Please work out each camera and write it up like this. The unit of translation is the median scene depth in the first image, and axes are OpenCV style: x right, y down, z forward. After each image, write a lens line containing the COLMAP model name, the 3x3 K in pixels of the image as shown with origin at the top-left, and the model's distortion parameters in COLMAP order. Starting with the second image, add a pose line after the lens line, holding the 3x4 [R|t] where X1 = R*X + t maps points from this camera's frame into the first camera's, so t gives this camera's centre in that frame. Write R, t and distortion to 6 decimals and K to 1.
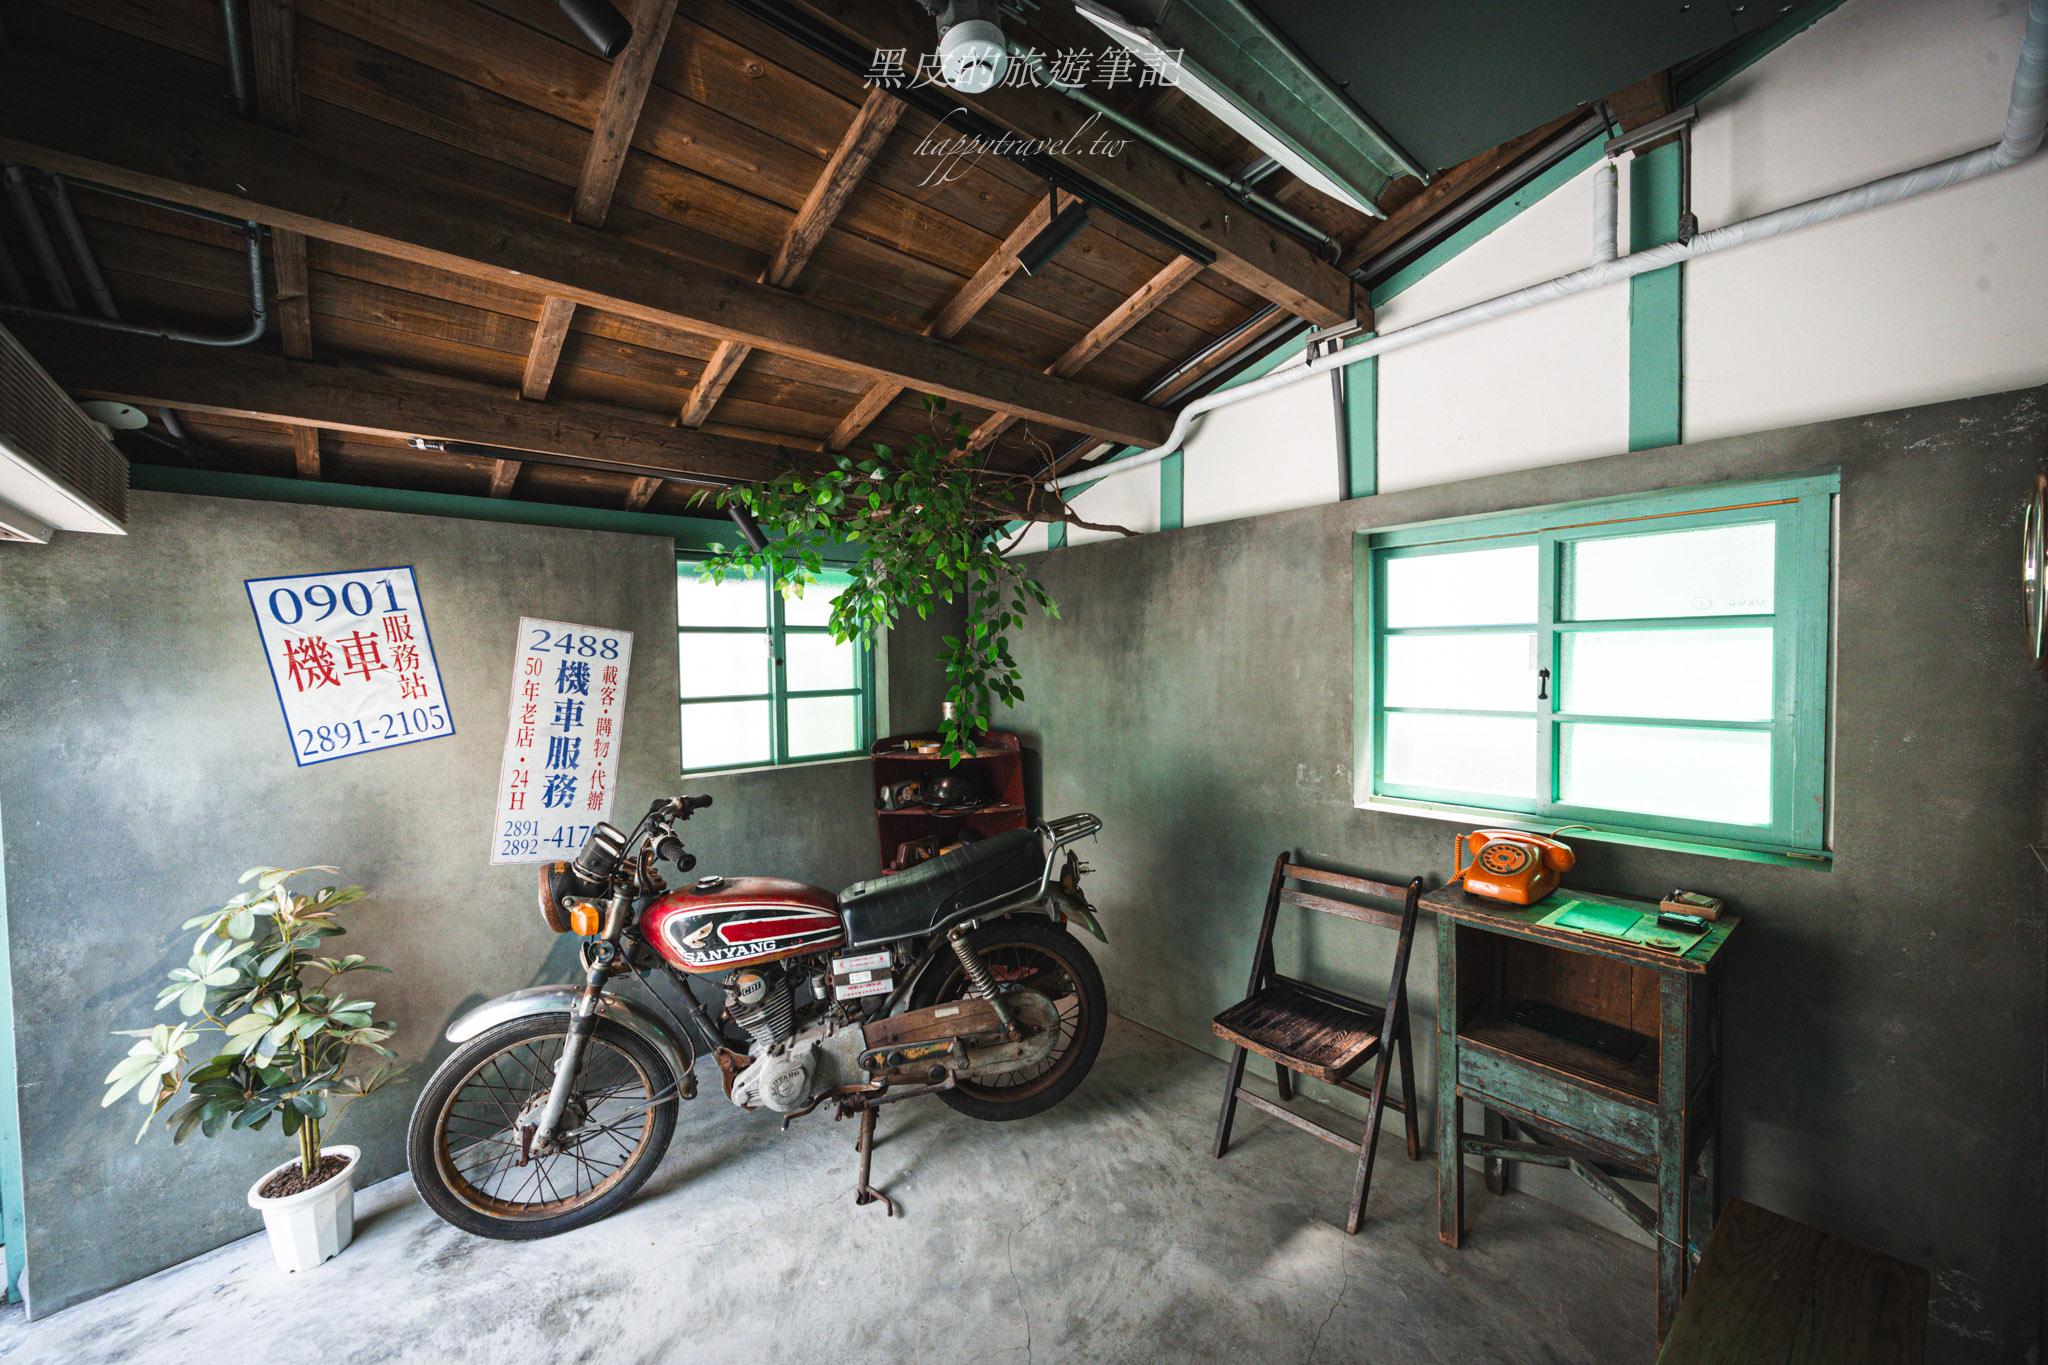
lens RADIAL K [[790.1, 0, 1024.0], [0, 790.1, 682.5], [0, 0, 1]] dist [-0.000404, -0.000451]
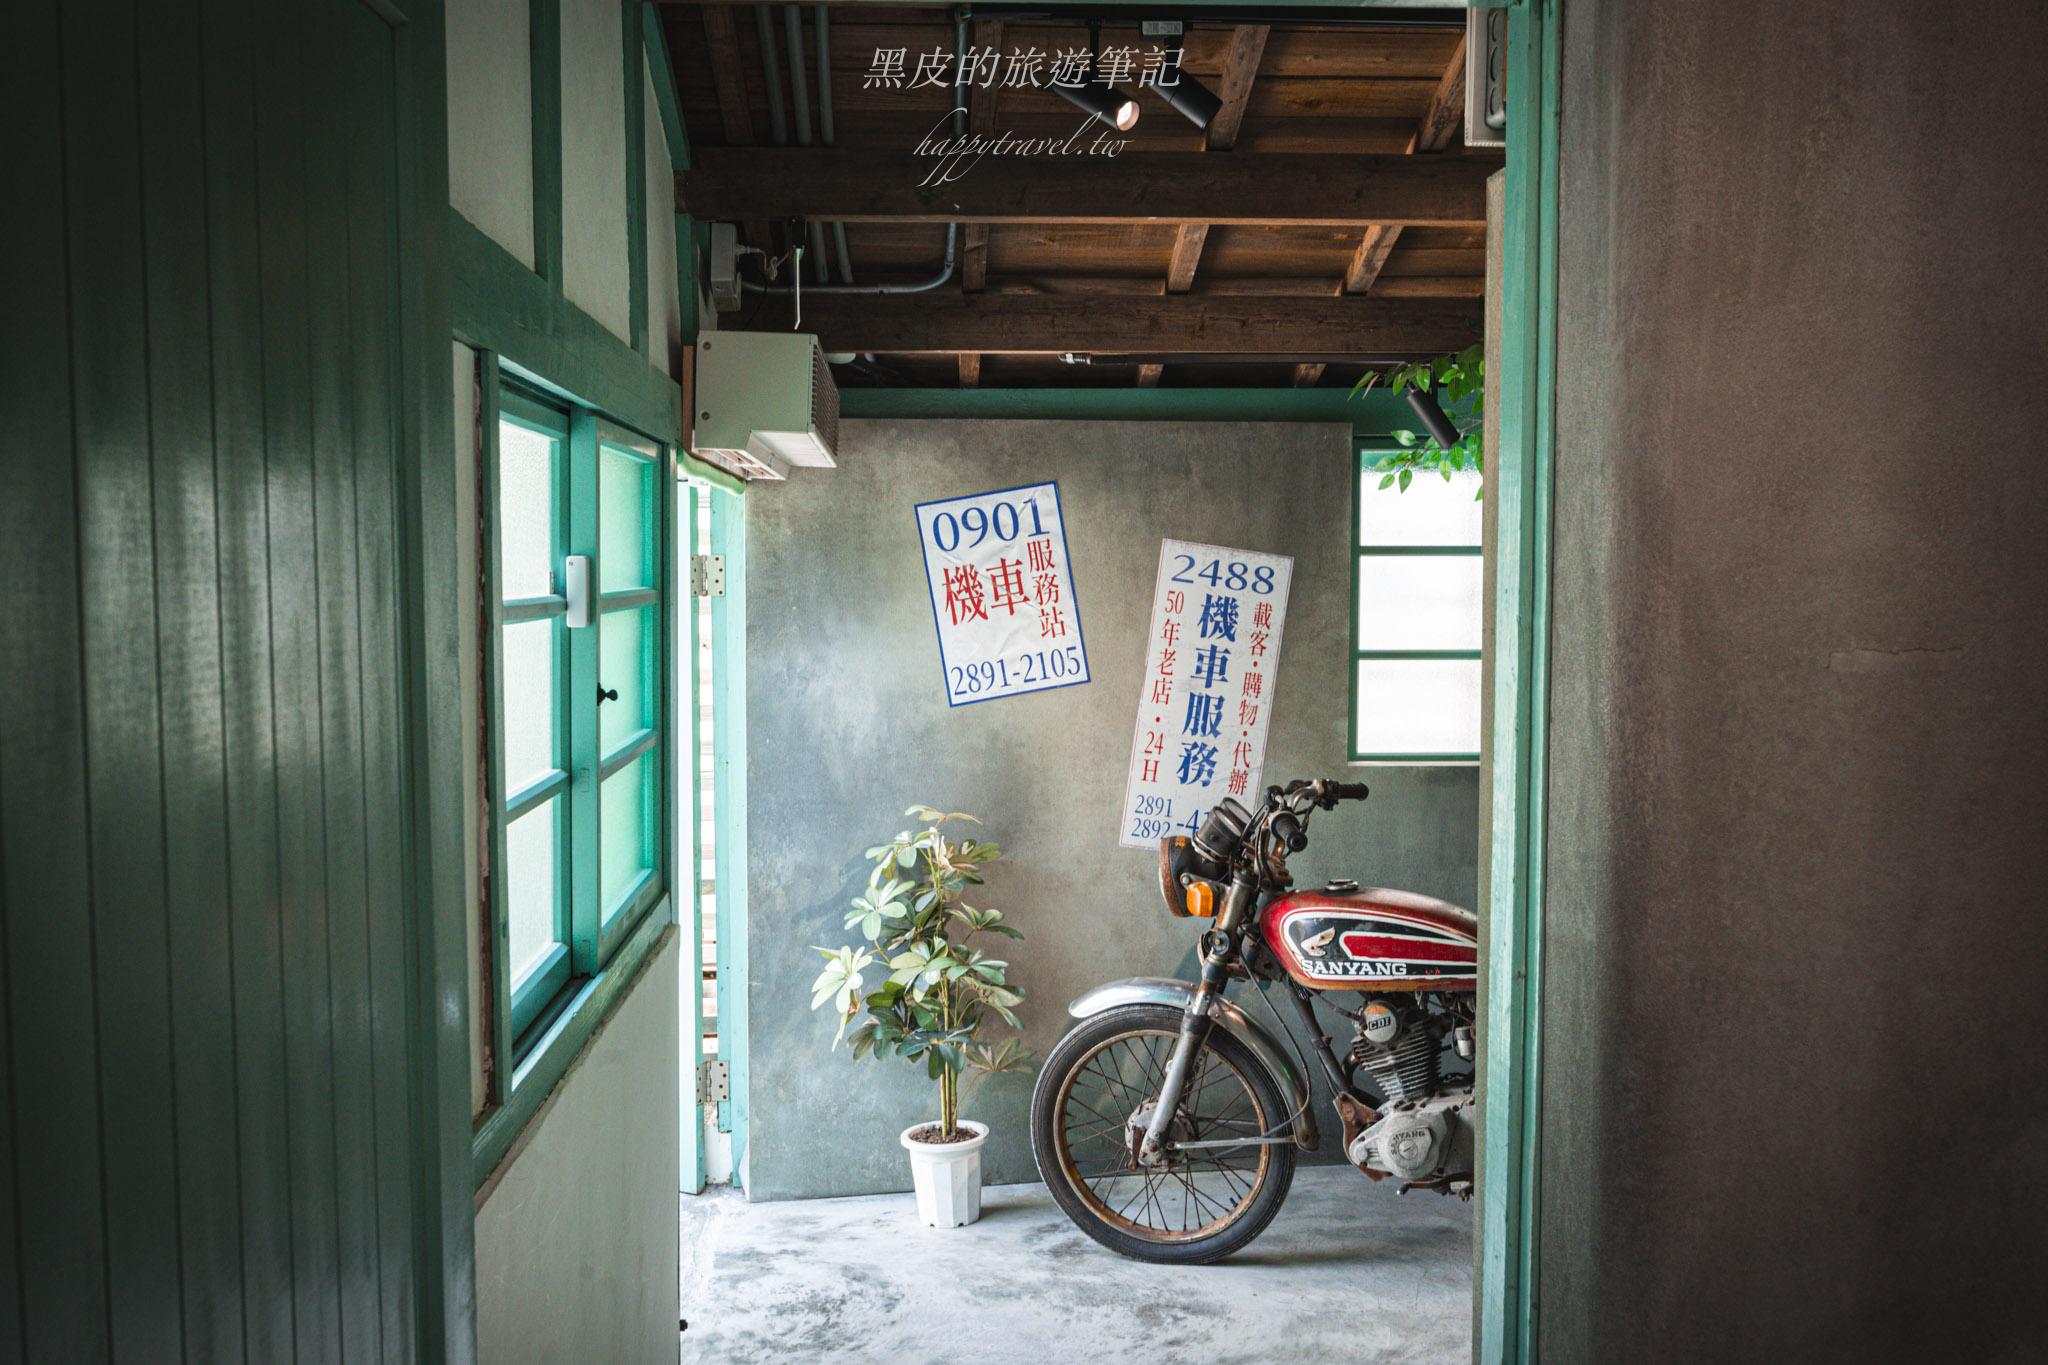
lens RADIAL K [[1840.5, 0, 1024.0], [0, 1840.5, 682.5], [0, 0, 1]] dist [0.004412, 0.002059]
pose [[0.784826, 0.057393, -0.617053, 0.486314], [-0.035463, 0.998230, 0.047742, -0.027752], [0.618701, -0.015587, 0.785472, -0.652854]]
